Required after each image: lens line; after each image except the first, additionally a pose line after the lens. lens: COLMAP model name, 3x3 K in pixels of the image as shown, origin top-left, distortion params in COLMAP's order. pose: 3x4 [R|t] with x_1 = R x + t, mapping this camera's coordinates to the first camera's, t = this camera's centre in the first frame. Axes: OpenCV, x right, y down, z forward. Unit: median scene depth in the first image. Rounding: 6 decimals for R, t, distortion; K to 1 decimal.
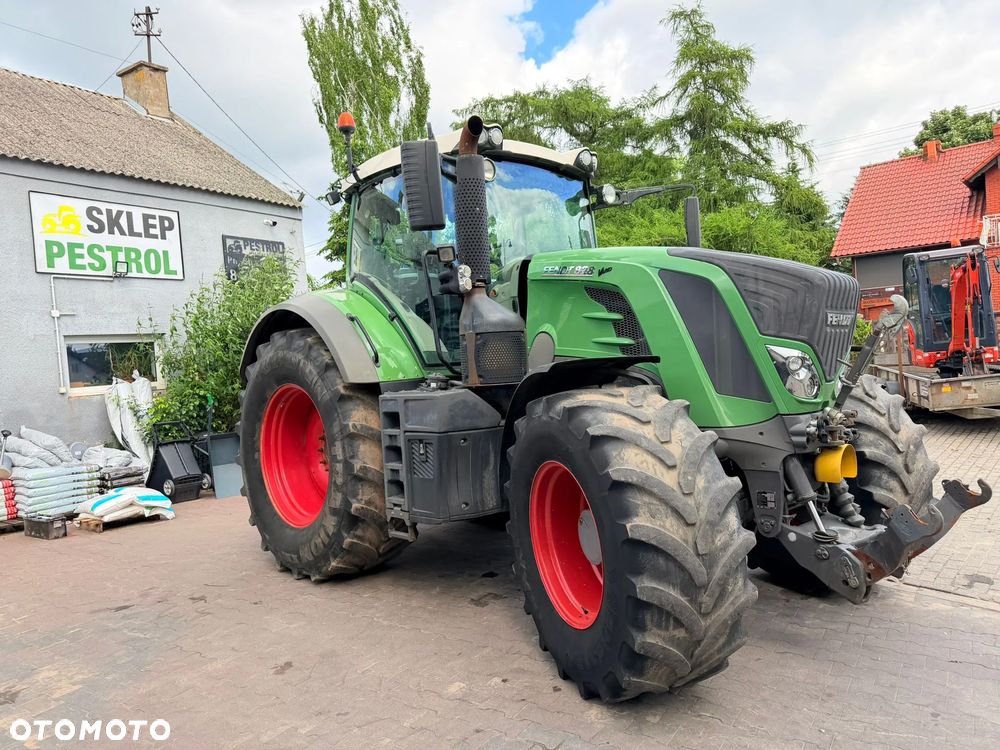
lens RADIAL K [[699.3, 0, 502.2], [0, 699.3, 376.6], [0, 0, 1]] dist [0.055226, -0.066142]
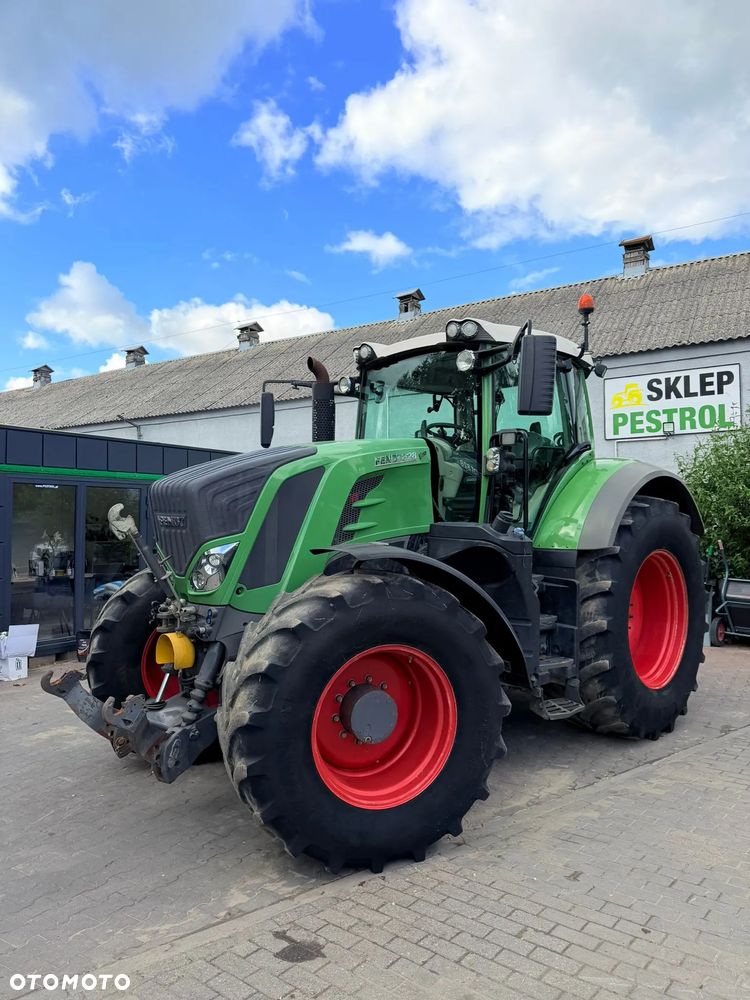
lens RADIAL K [[708.5, 0, 375.0], [0, 708.5, 500.0], [0, 0, 1]] dist [0.064056, -0.088818]
pose [[0.014783, 0.033559, -0.999327, 0.756520], [-0.026319, 0.999103, 0.033162, -0.075546], [0.999544, 0.025811, 0.015653, 0.615364]]
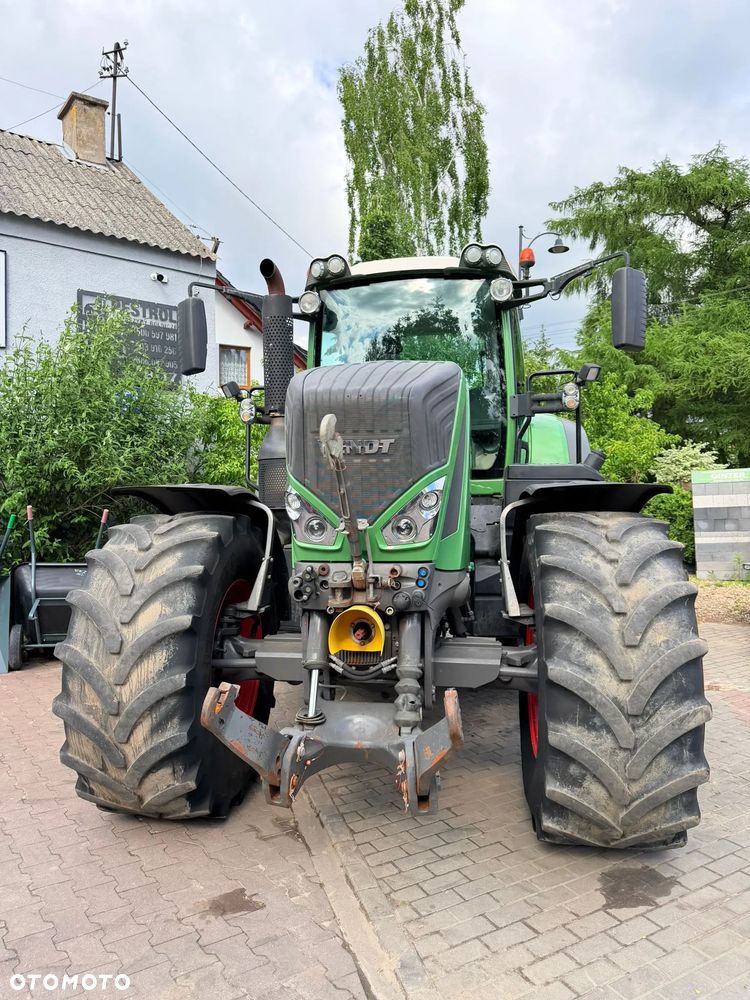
lens RADIAL K [[702.1, 0, 375.0], [0, 702.1, 500.0], [0, 0, 1]] dist [0.067118, -0.079911]
pose [[0.612579, 0.043414, -0.789216, 0.518227], [-0.032616, 0.999028, 0.029640, -0.021624], [0.789736, 0.007584, 0.613400, 0.258772]]
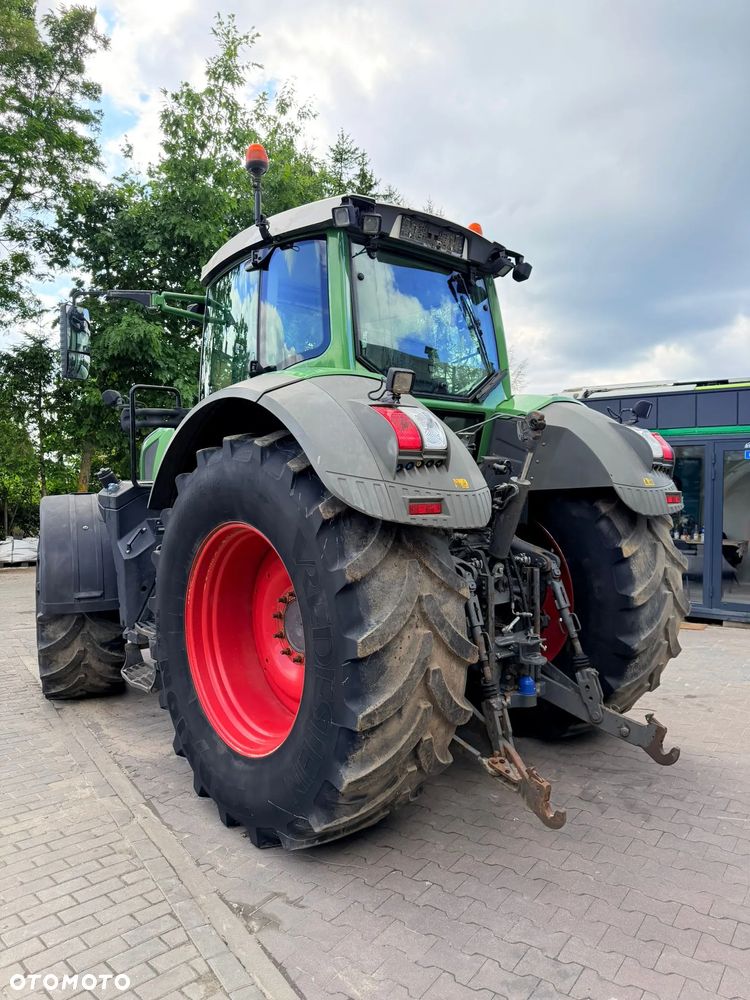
lens RADIAL K [[708.5, 0, 375.0], [0, 708.5, 500.0], [0, 0, 1]] dist [0.064056, -0.088818]
pose [[-0.997154, 0.054491, 0.052094, -0.080055], [0.056892, 0.997331, 0.045763, -0.037892], [-0.049462, 0.048596, -0.997593, 1.351323]]
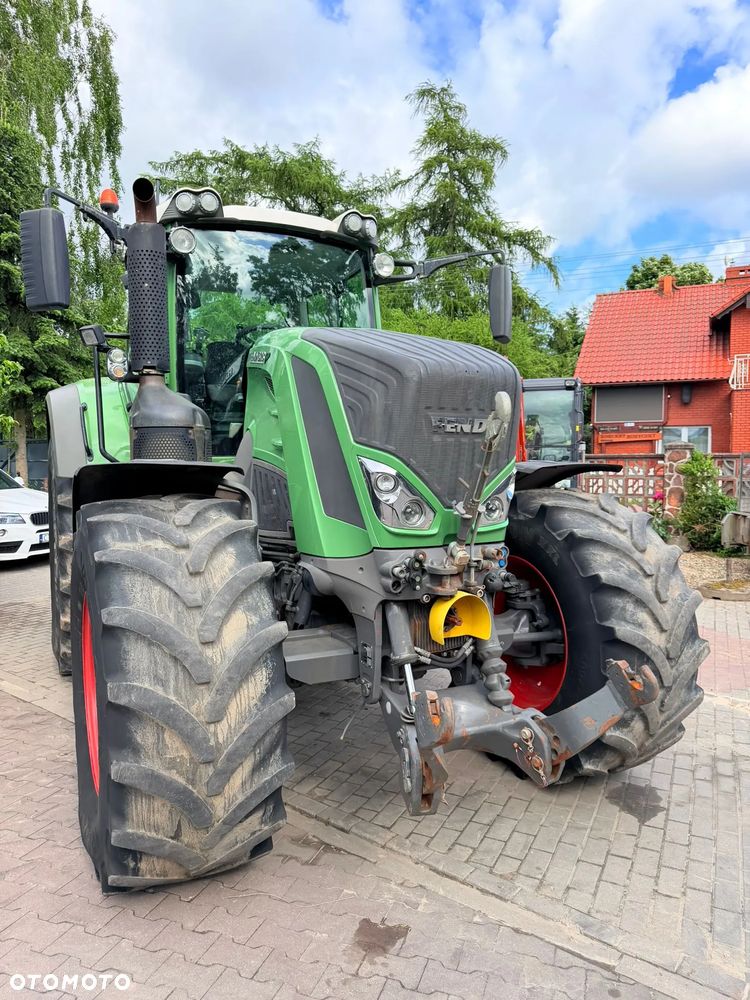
lens RADIAL K [[702.1, 0, 375.0], [0, 702.1, 500.0], [0, 0, 1]] dist [0.067118, -0.079911]
pose [[0.952442, 0.058206, -0.299109, 0.288318], [-0.044863, 0.997676, 0.051292, -0.017085], [0.301399, -0.035434, 0.952839, 0.129848]]
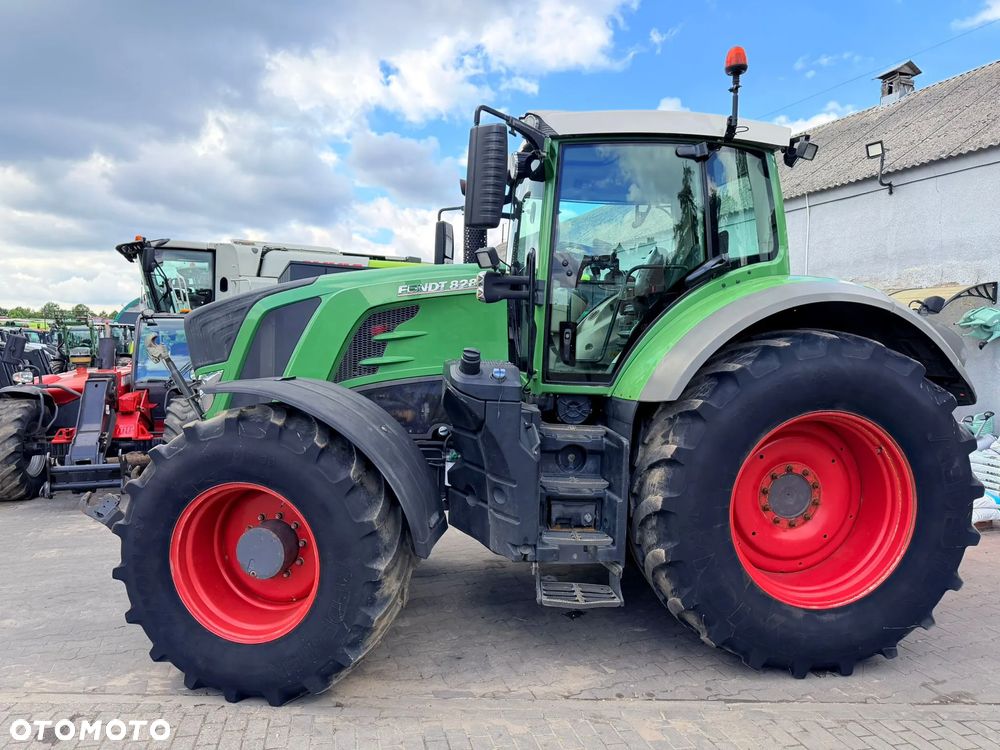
lens RADIAL K [[711.5, 0, 499.4], [0, 711.5, 381.0], [0, 0, 1]] dist [0.034673, -0.035668]
pose [[-0.580301, 0.086999, -0.809742, 0.564213], [-0.011173, 0.993334, 0.114732, -0.082740], [0.814325, 0.075627, -0.575460, 1.018649]]
